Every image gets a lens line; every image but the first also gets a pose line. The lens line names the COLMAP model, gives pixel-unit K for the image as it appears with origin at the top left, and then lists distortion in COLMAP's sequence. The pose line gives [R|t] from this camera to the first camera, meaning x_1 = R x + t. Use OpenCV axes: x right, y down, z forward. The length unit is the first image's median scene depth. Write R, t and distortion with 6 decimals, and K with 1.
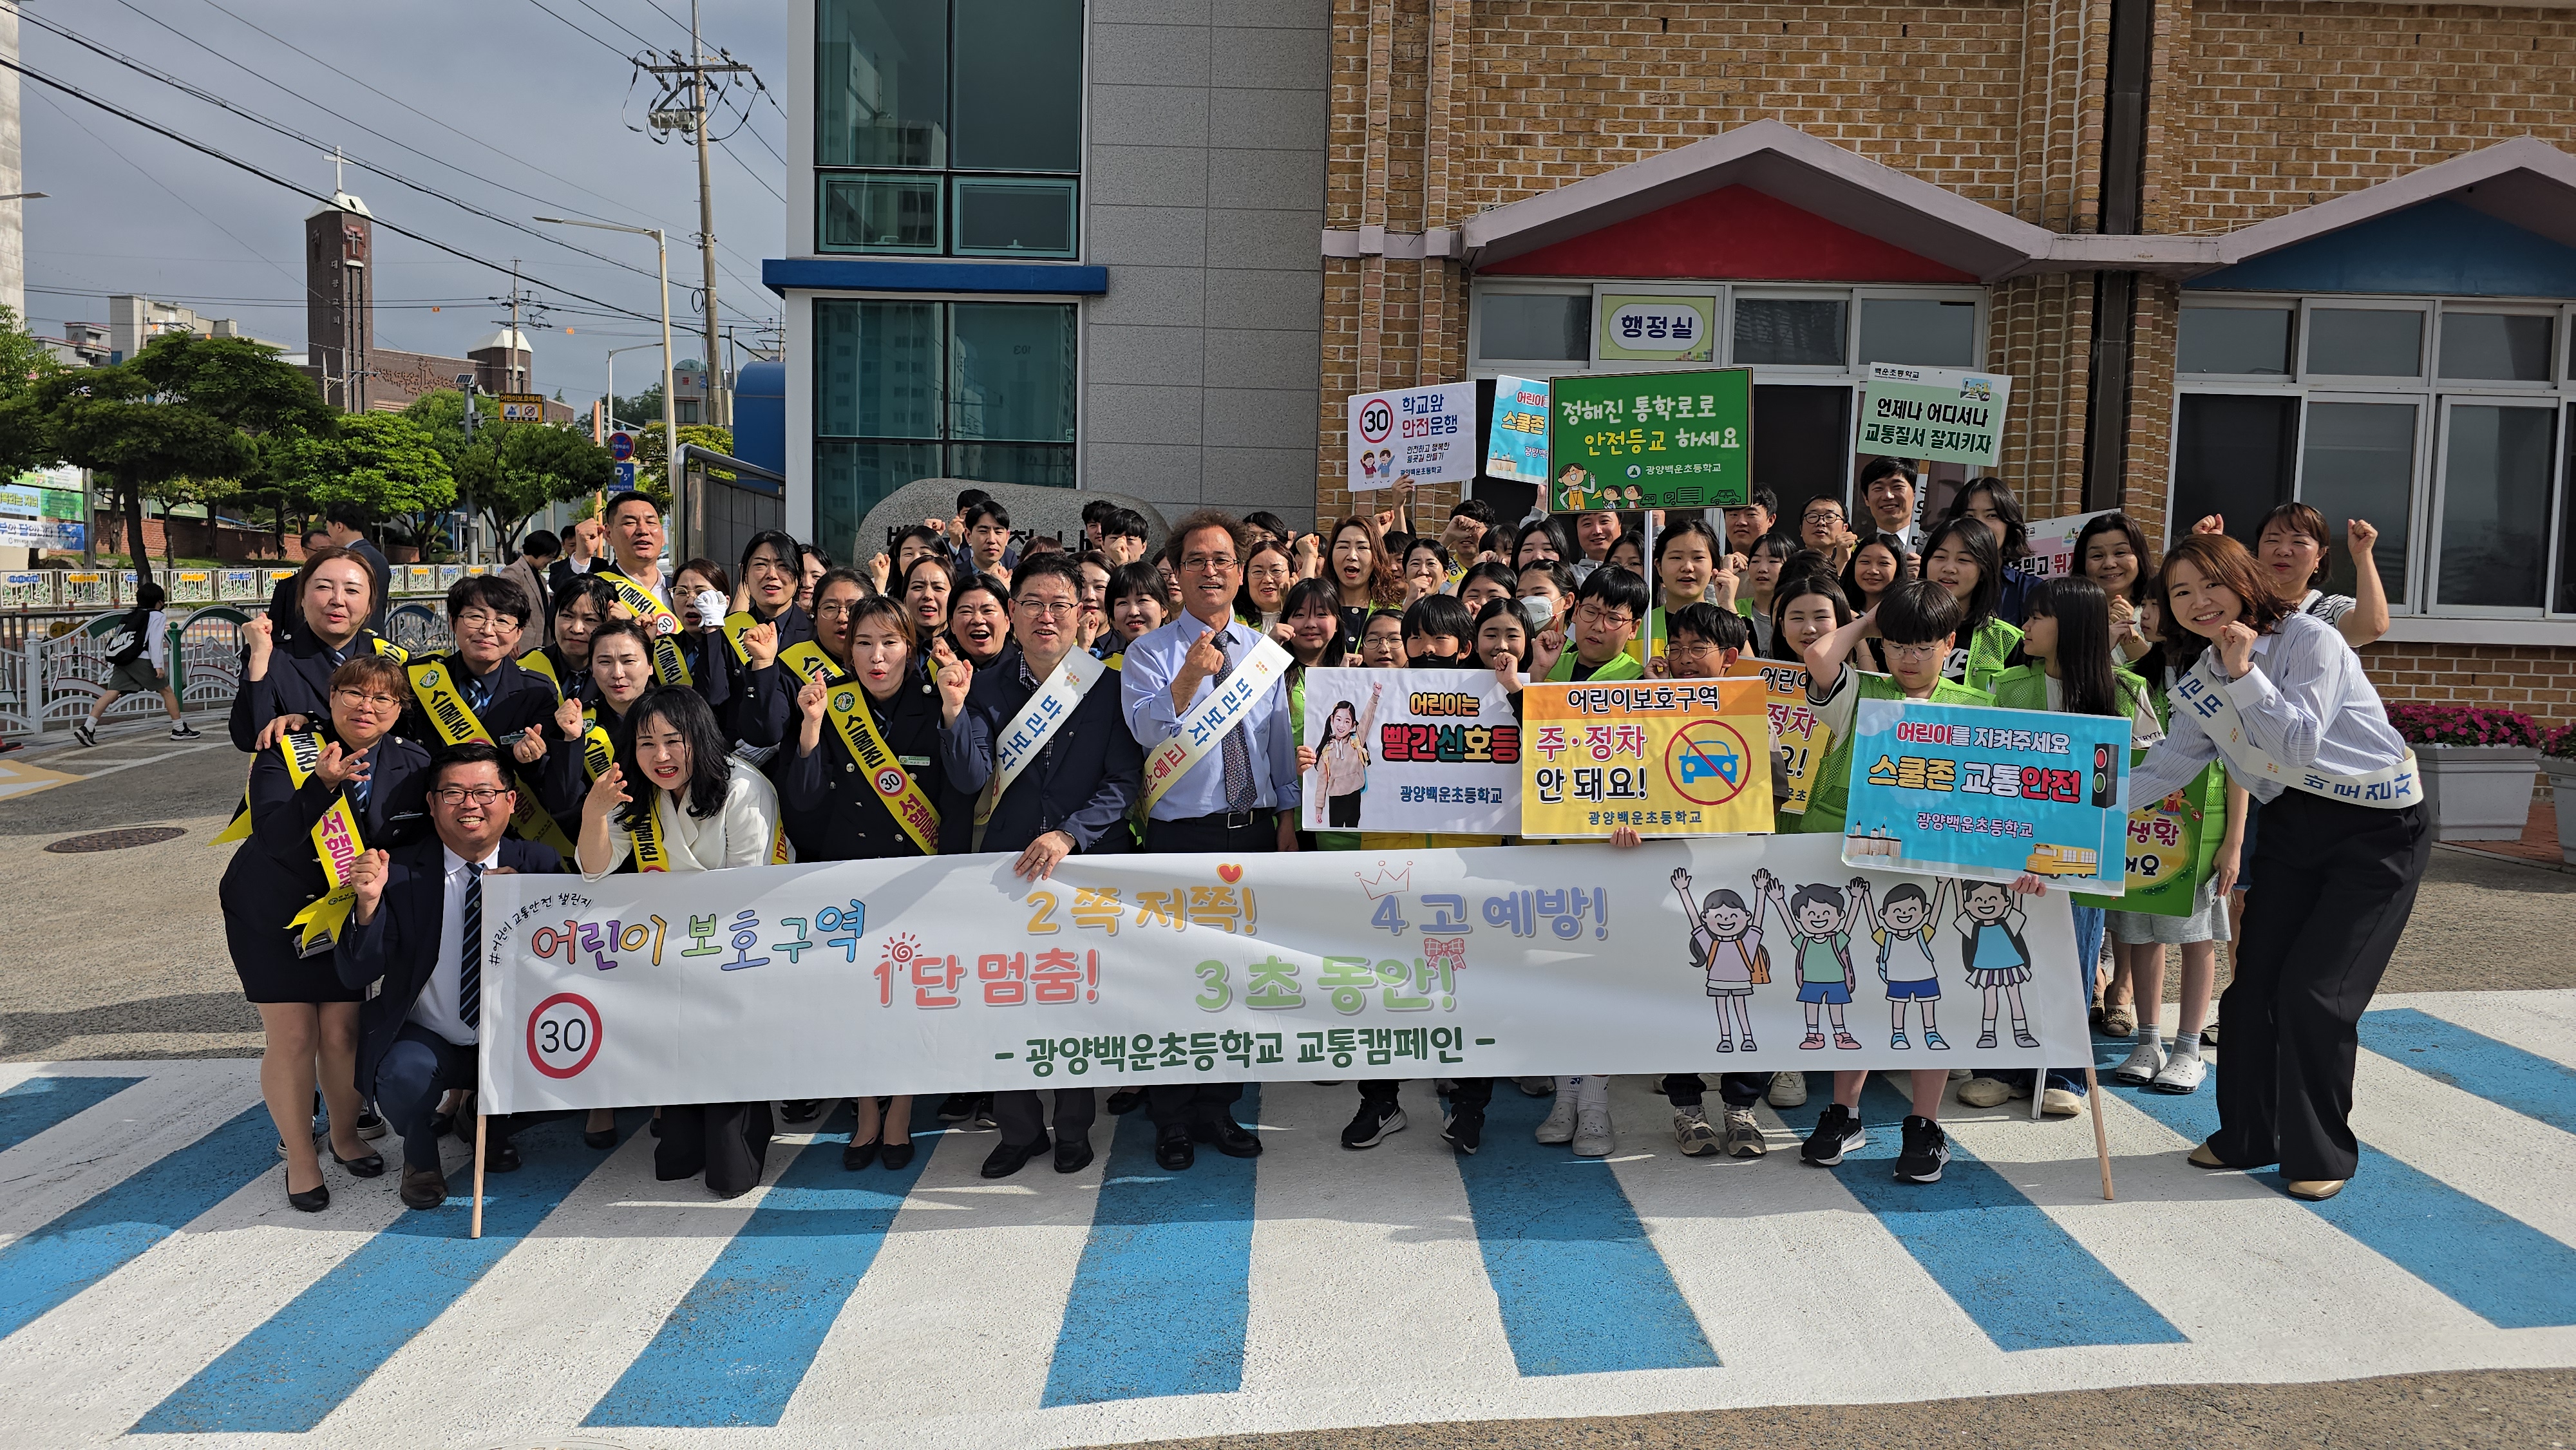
lens RADIAL K [[1714.8, 0, 1288.0], [0, 1714.8, 725.0], [0, 0, 1]] dist [-0.085568, -0.000680]
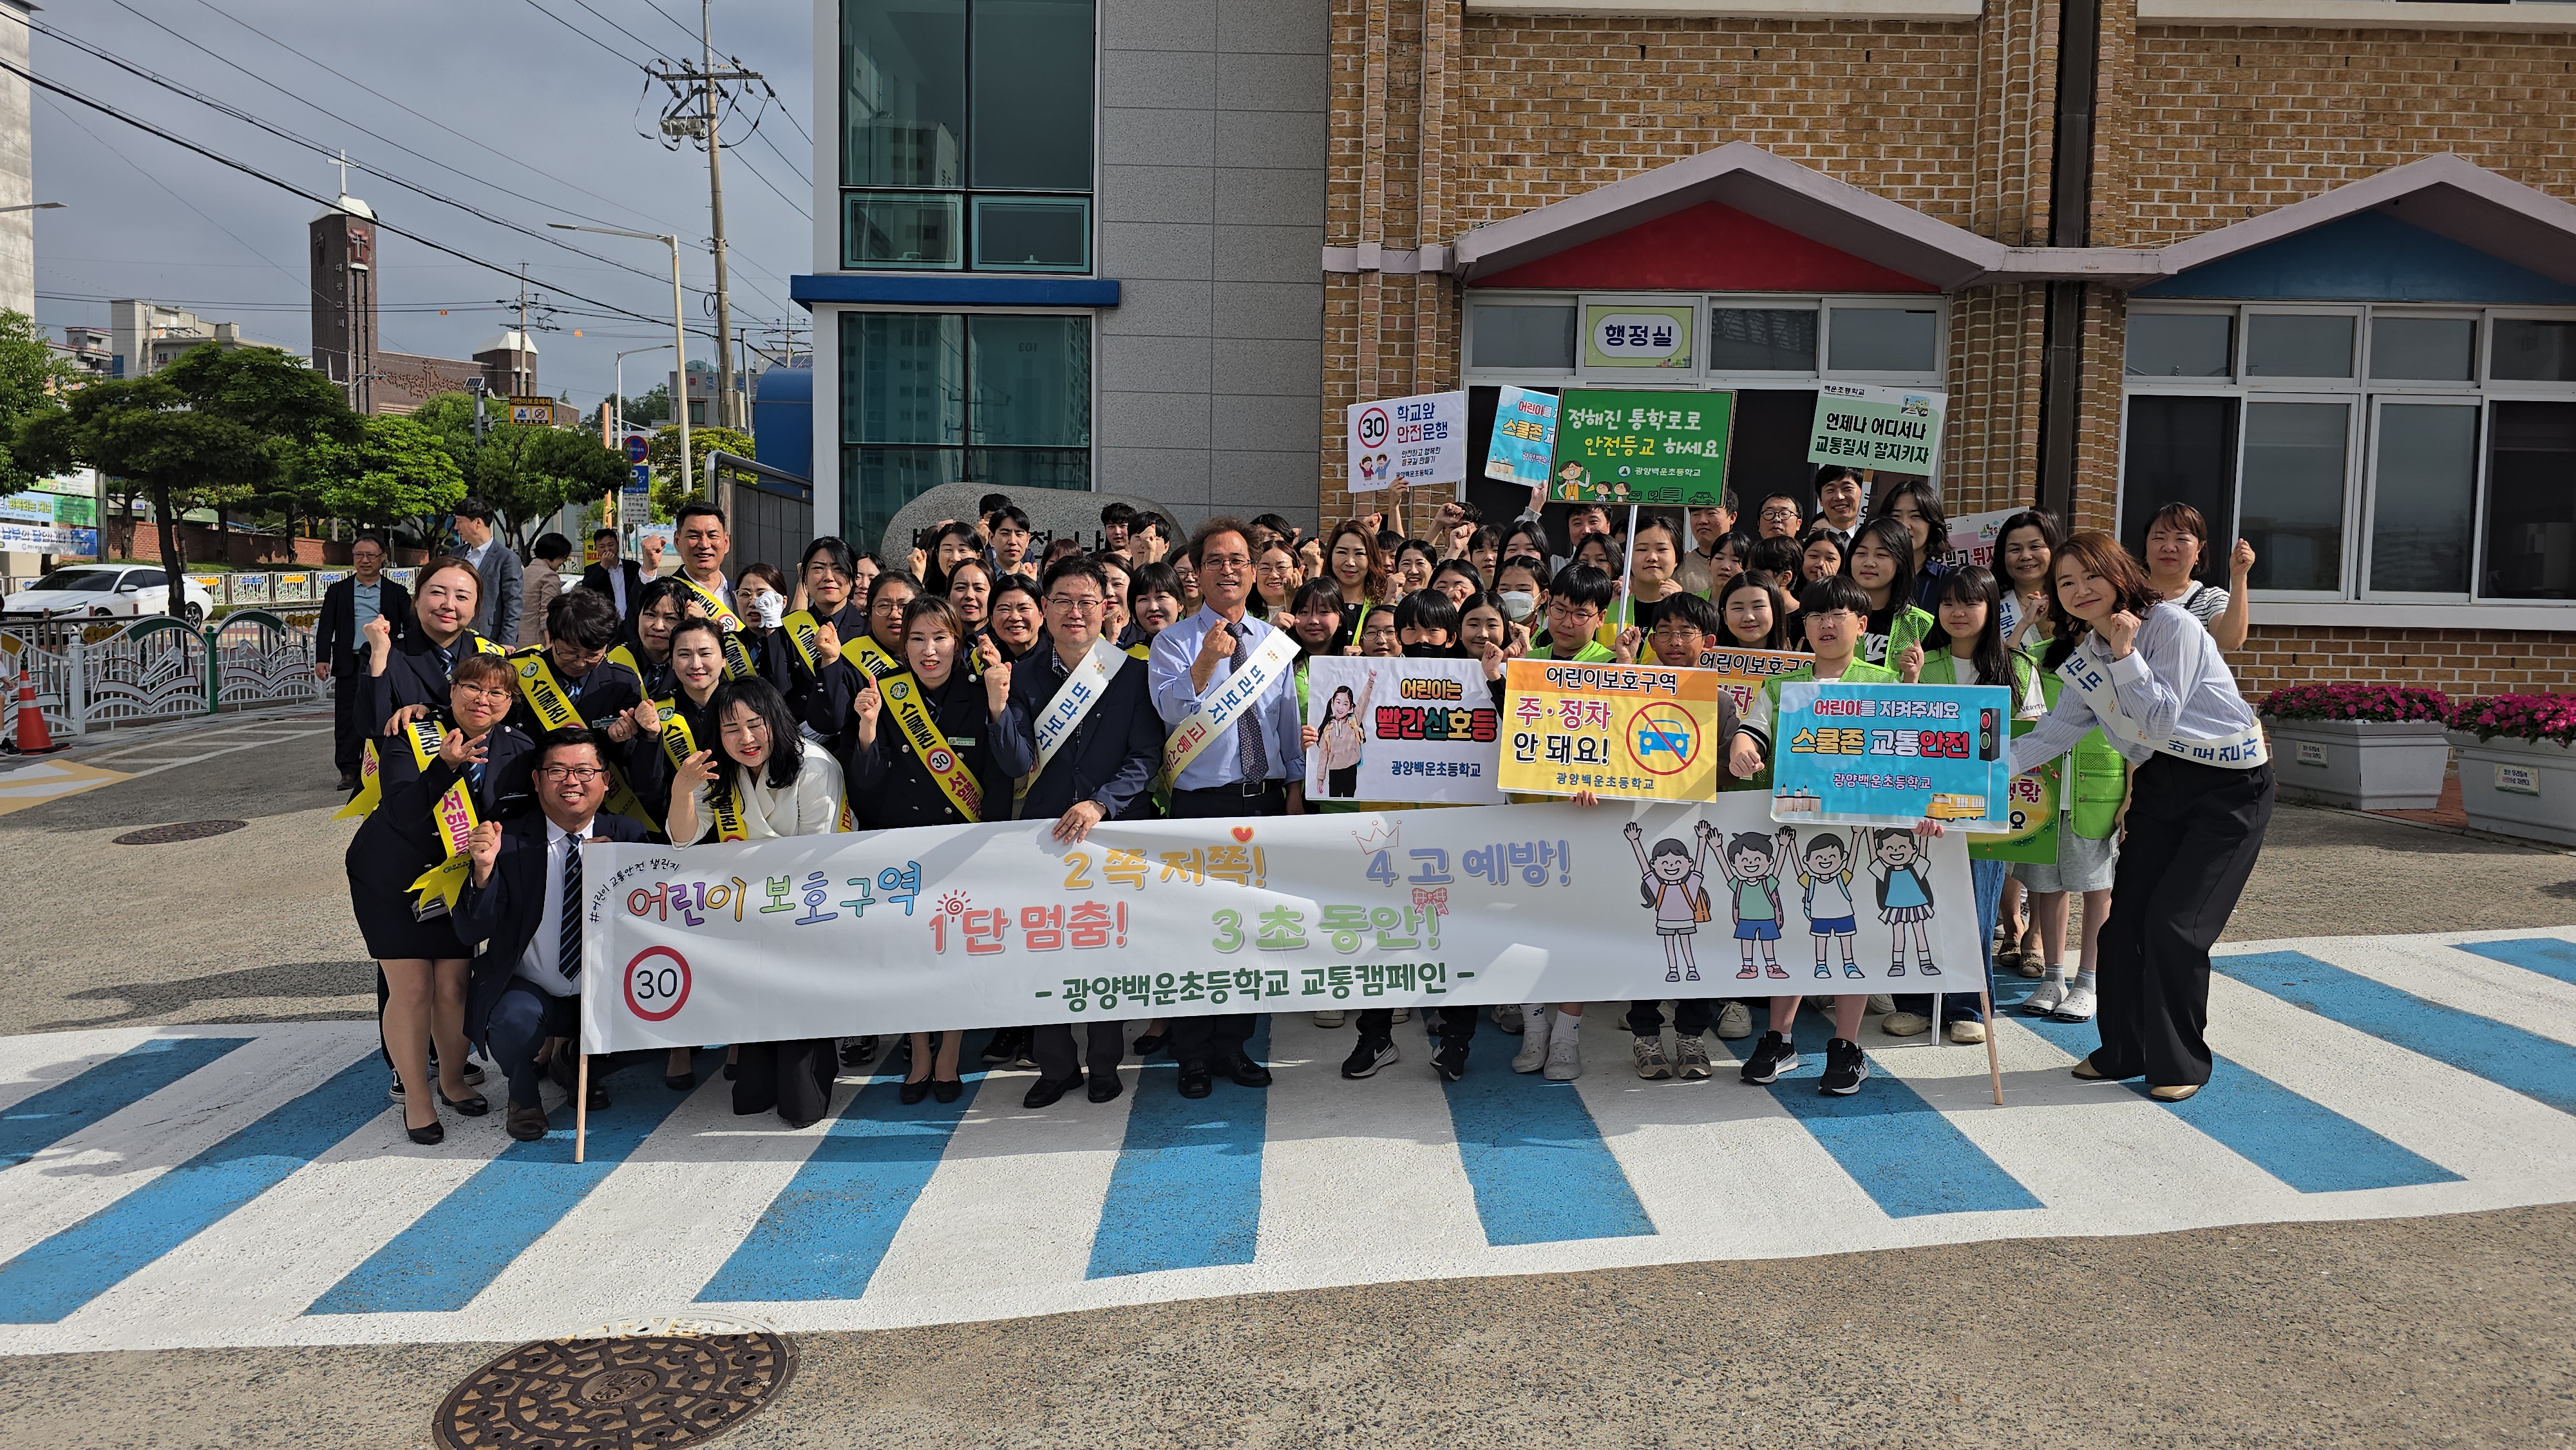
lens RADIAL K [[1714.8, 0, 1288.0], [0, 1714.8, 725.0], [0, 0, 1]] dist [-0.085568, -0.000680]
pose [[0.999960, -0.007533, -0.004748, 0.002280], [0.007545, 0.999968, 0.002513, 0.007987], [0.004729, -0.002548, 0.999986, -0.109316]]
